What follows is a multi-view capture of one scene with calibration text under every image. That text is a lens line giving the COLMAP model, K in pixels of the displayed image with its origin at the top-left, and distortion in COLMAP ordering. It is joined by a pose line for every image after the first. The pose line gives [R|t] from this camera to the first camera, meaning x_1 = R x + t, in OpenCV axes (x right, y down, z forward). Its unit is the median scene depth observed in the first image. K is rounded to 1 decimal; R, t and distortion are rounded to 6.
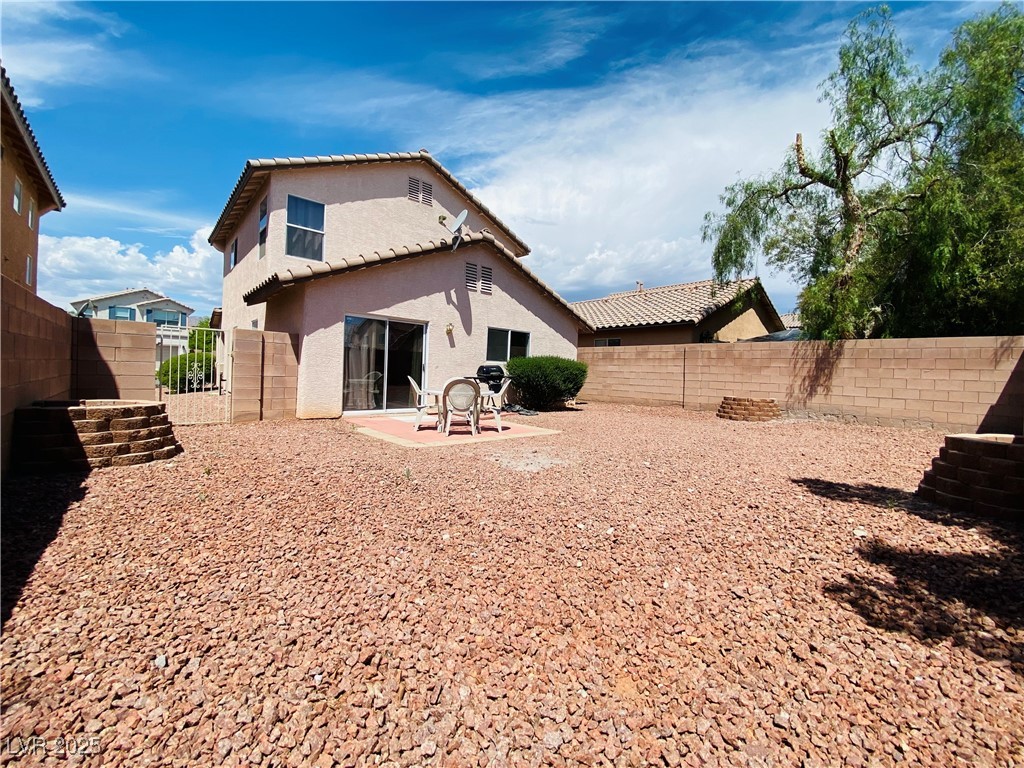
lens RADIAL K [[399.5, 0, 512.0], [0, 399.5, 384.0], [0, 0, 1]] dist [0.011769, -0.012631]
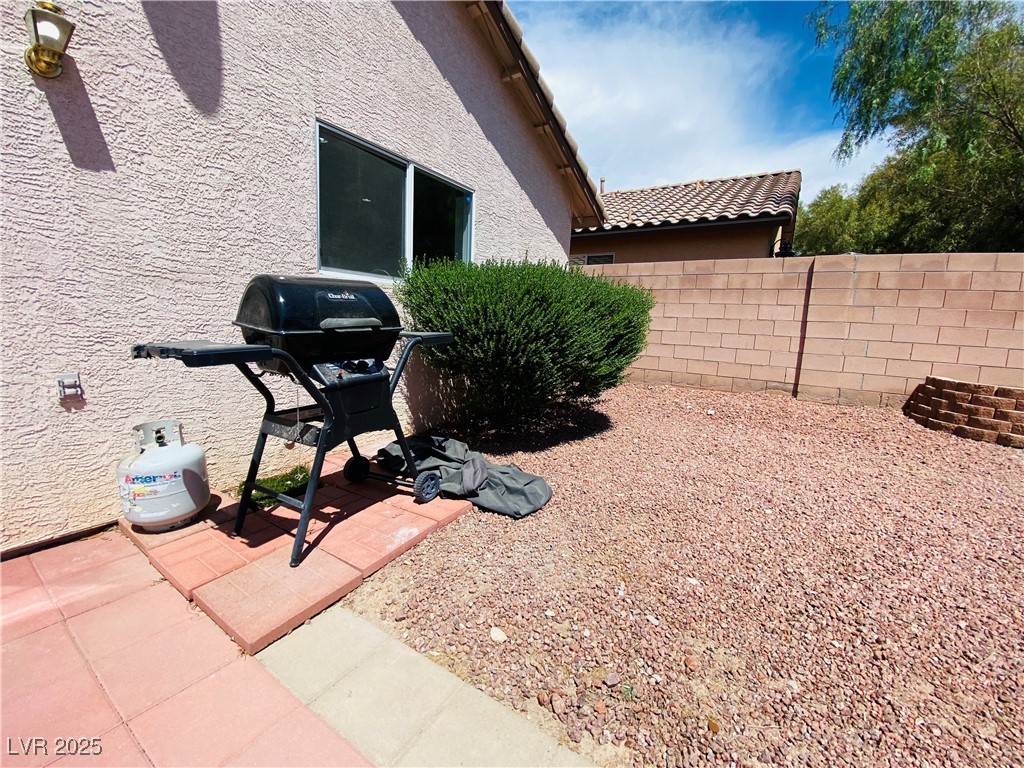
lens RADIAL K [[399.5, 0, 512.0], [0, 399.5, 384.0], [0, 0, 1]] dist [0.011769, -0.012631]
pose [[0.961576, -0.034287, 0.272389, -0.019030], [-0.004948, 0.989845, 0.142066, -0.021685], [-0.274494, -0.137955, 0.951641, 0.697708]]
